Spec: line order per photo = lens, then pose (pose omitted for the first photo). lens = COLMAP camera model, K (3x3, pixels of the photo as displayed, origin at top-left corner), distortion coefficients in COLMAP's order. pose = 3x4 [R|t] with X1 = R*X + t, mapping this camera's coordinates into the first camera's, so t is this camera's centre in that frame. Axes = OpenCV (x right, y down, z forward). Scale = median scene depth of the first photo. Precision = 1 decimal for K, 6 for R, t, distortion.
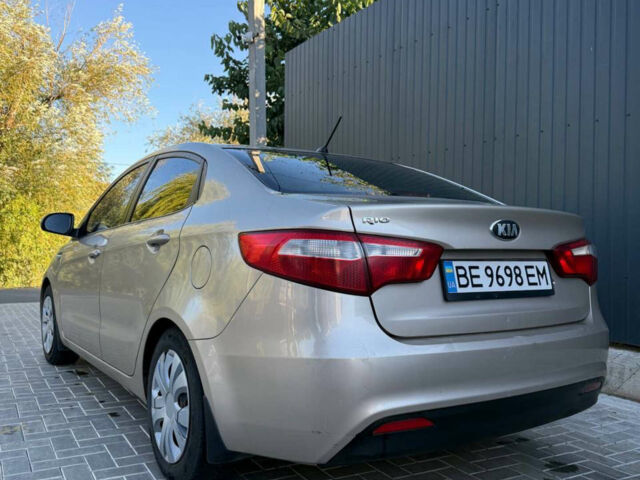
lens RADIAL K [[597.5, 0, 320.0], [0, 597.5, 240.0], [0, 0, 1]] dist [0.170807, -0.327644]
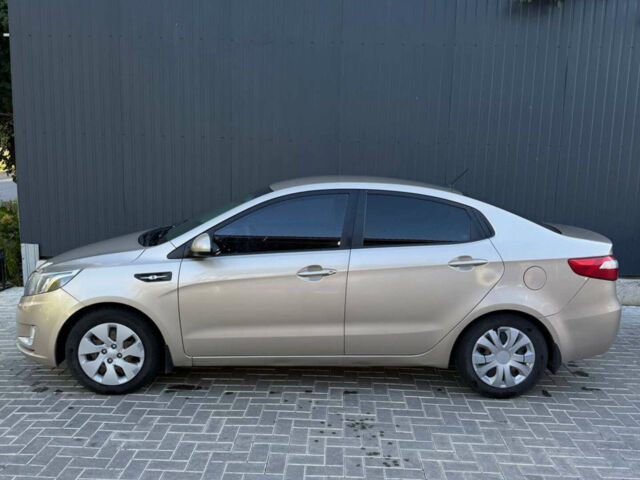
lens RADIAL K [[597.5, 0, 320.0], [0, 597.5, 240.0], [0, 0, 1]] dist [0.170807, -0.327644]
pose [[0.520315, -0.134523, 0.843312, -2.194633], [-0.019873, 0.985340, 0.169440, -0.387805], [-0.853743, -0.104922, 0.510014, 0.675105]]
